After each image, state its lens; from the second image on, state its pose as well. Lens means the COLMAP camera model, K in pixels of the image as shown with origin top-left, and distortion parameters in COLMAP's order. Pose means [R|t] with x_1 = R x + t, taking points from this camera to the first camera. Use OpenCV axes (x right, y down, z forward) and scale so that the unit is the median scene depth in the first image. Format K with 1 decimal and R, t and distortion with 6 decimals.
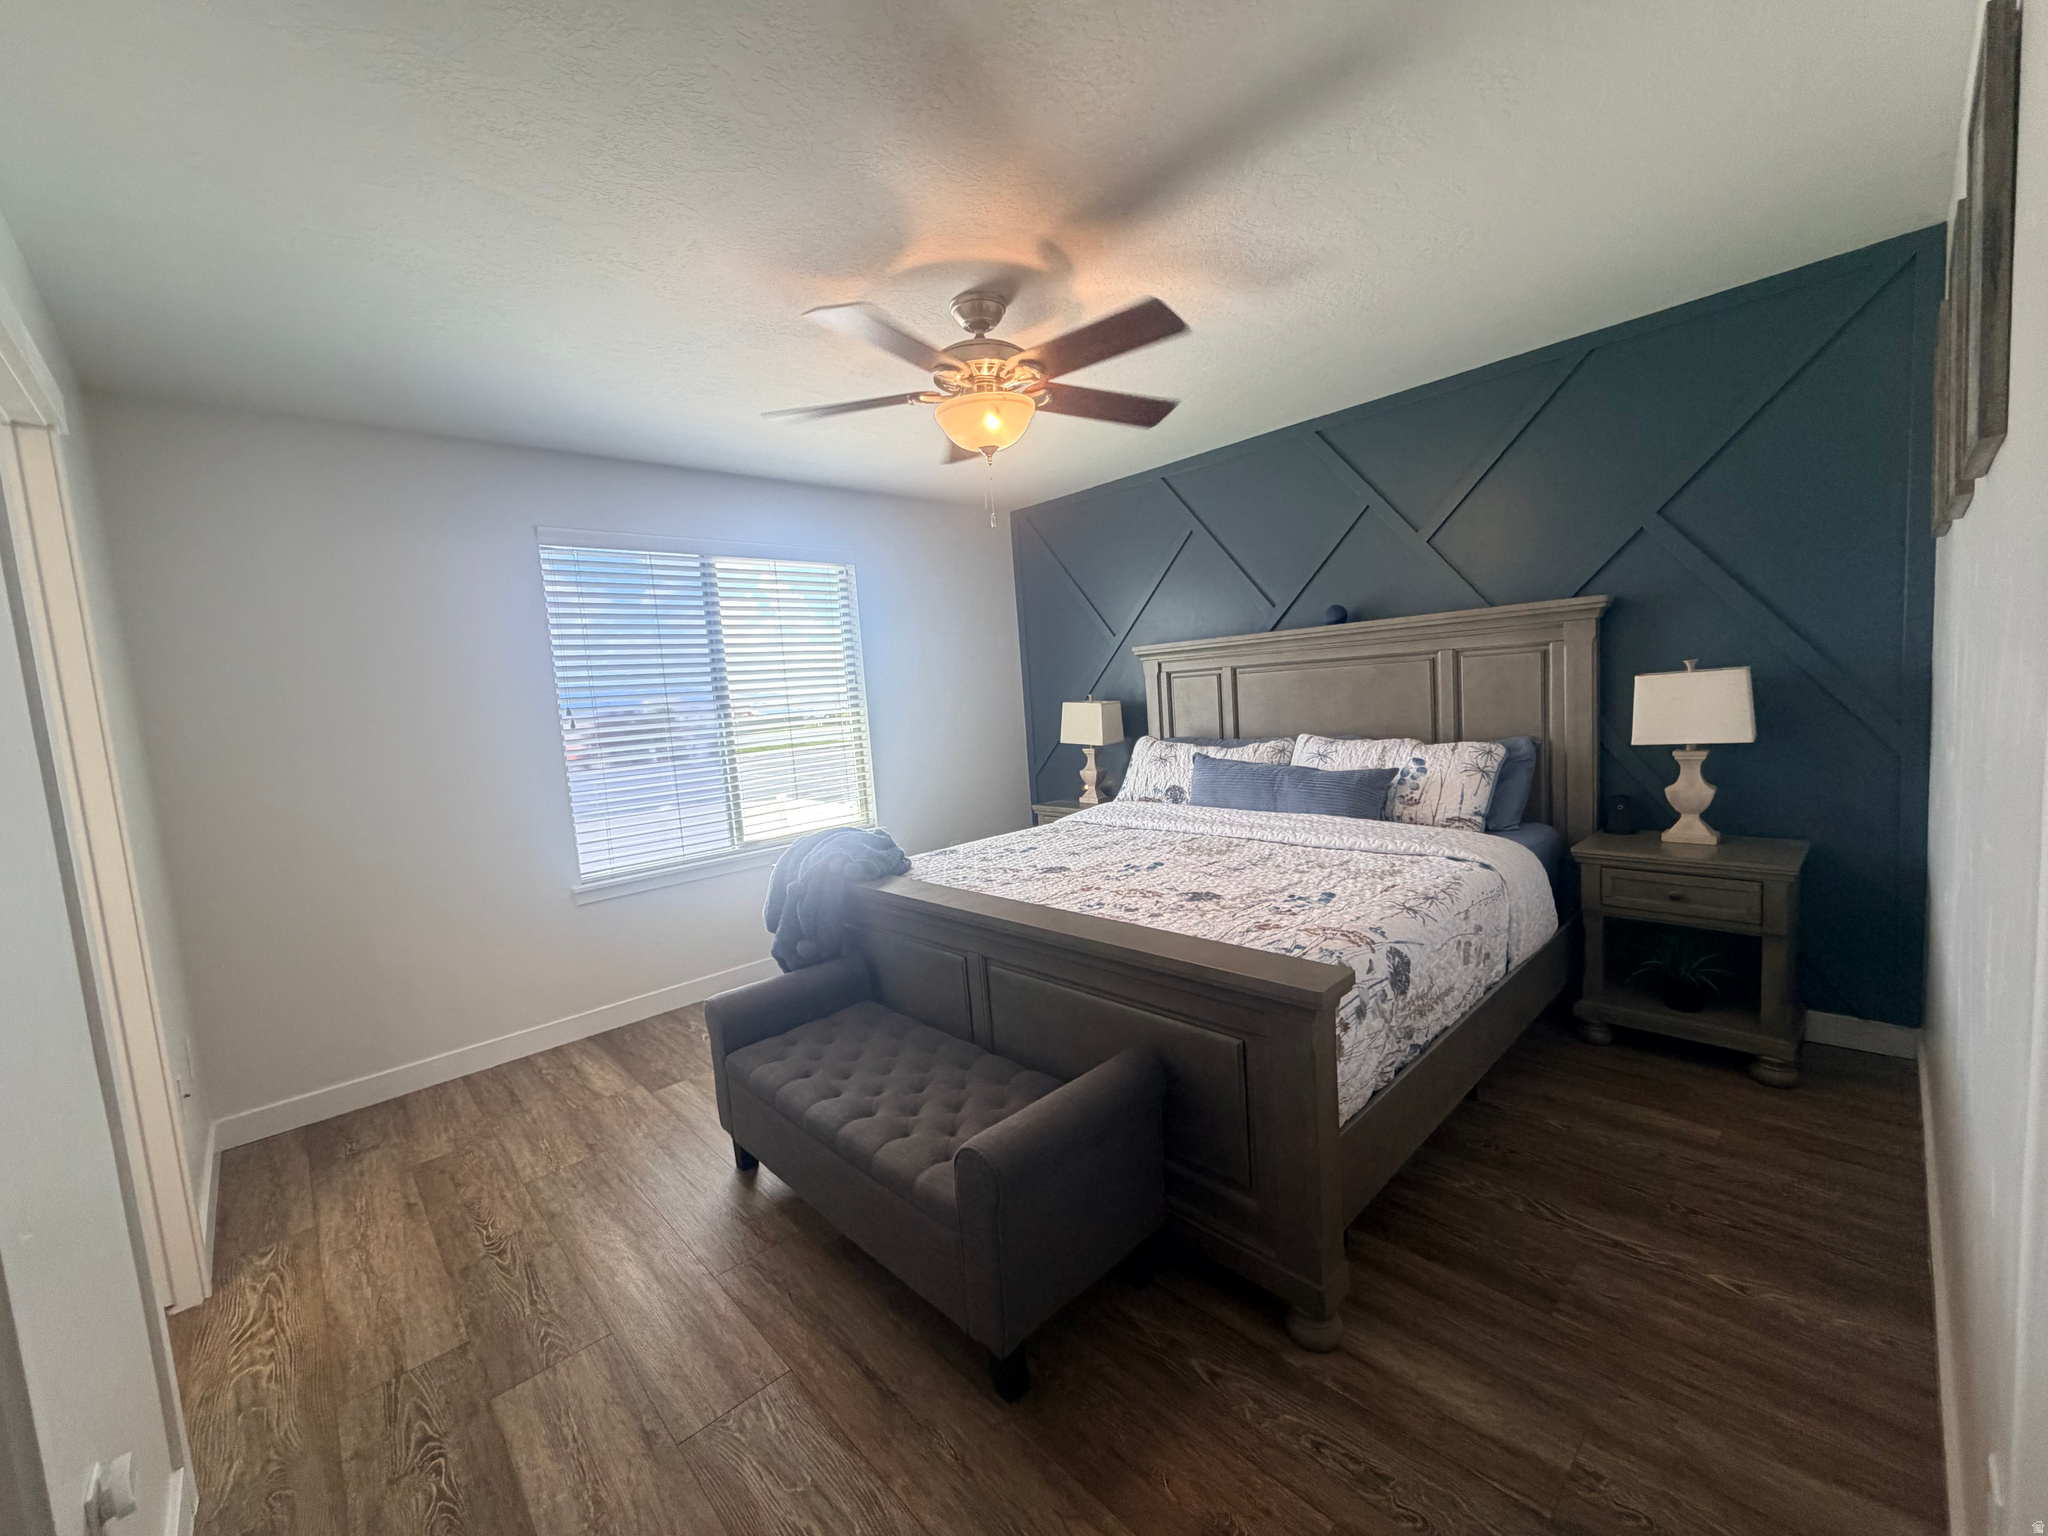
lens RADIAL K [[816.6, 0, 1022.4], [0, 816.6, 767.5], [0, 0, 1]] dist [0.002355, 0.000189]
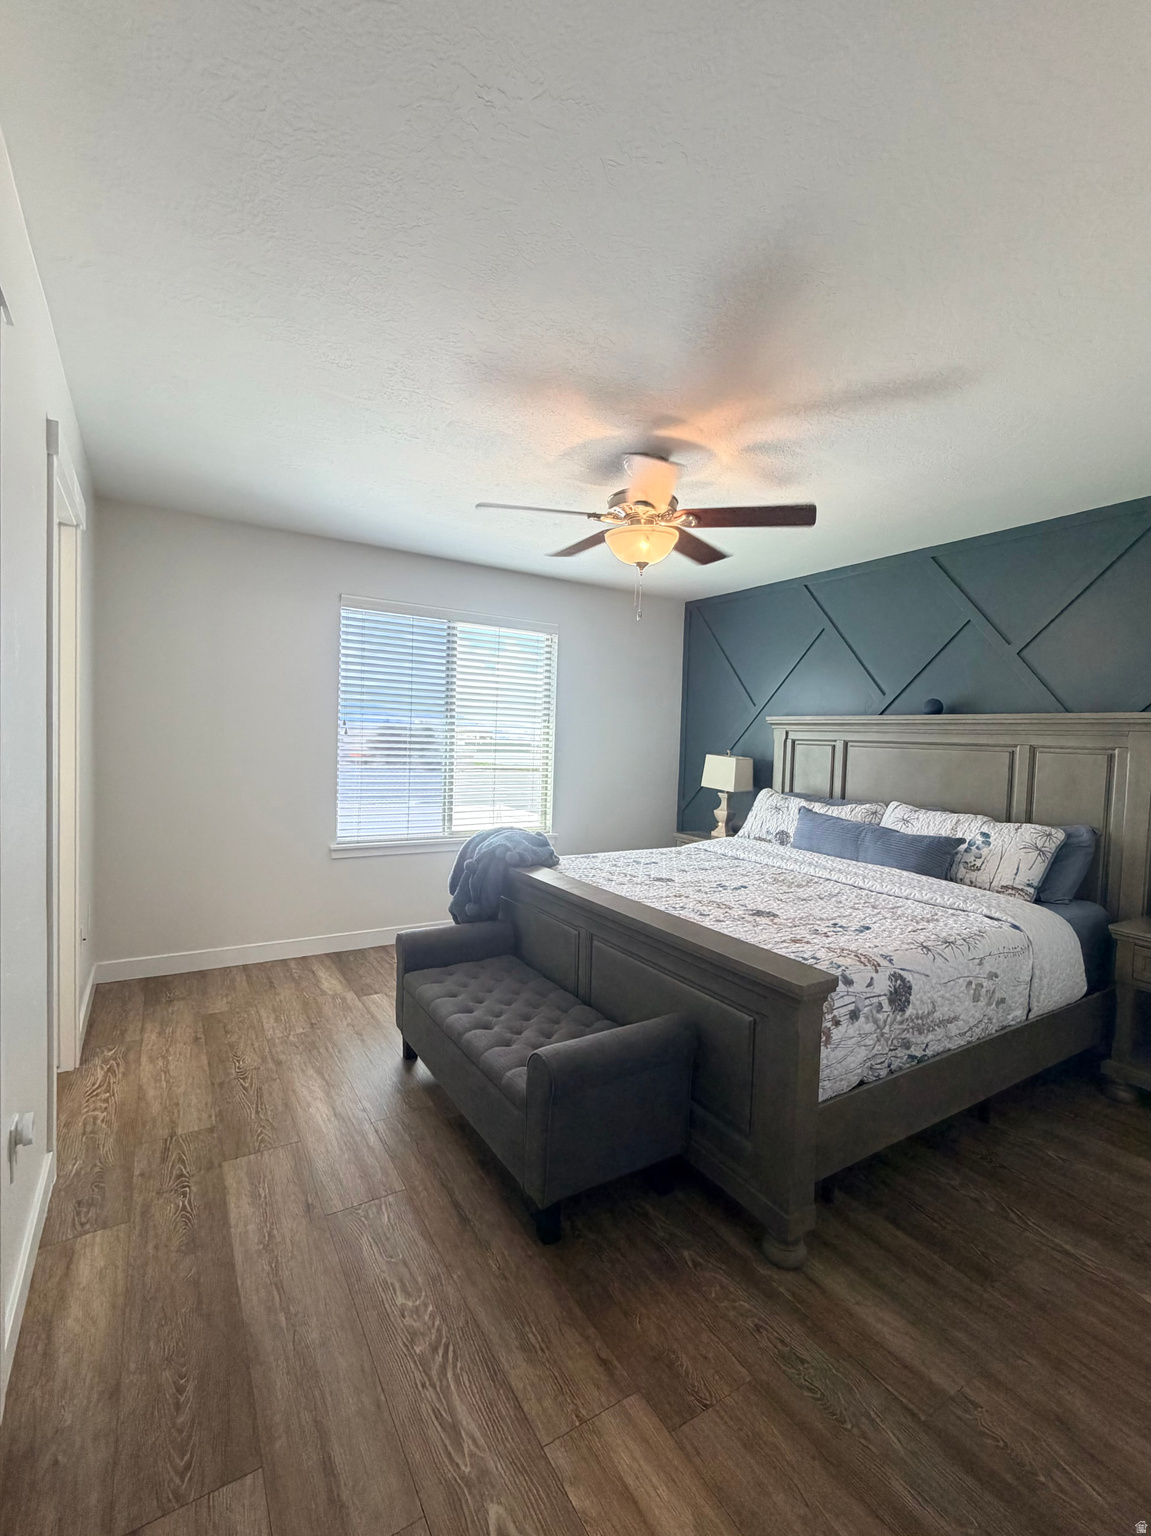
lens RADIAL K [[675.0, 0, 575.9], [0, 675.0, 765.2], [0, 0, 1]] dist [0.001504, -0.000726]
pose [[0.974720, 0.112850, -0.192837, 0.114583], [-0.122273, 0.991782, -0.037645, 0.001505], [0.187004, 0.060272, 0.980508, -0.116779]]
